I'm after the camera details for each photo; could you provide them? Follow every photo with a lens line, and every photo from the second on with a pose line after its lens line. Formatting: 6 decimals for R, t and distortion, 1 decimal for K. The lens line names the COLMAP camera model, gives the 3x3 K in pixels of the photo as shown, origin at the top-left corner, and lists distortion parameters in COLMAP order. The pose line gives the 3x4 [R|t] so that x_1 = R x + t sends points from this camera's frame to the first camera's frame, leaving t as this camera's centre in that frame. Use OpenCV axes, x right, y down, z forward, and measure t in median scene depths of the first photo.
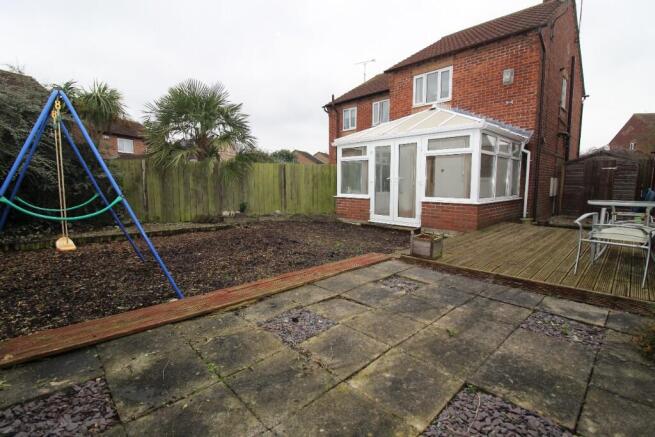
lens RADIAL K [[305.1, 0, 329.0], [0, 305.1, 216.1], [0, 0, 1]] dist [-0.011590, -0.003031]
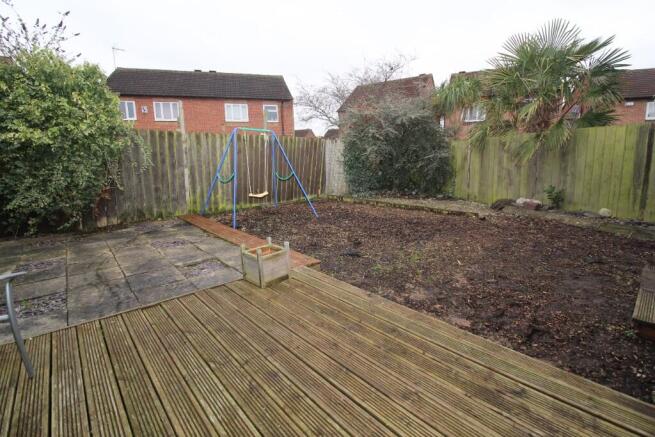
lens RADIAL K [[305.1, 0, 329.0], [0, 305.1, 216.8], [0, 0, 1]] dist [-0.011590, -0.003031]
pose [[-0.054986, 0.170863, -0.983759, 0.454878], [-0.084710, 0.980900, 0.175101, -0.063492], [0.994887, 0.092962, -0.039462, 0.549368]]
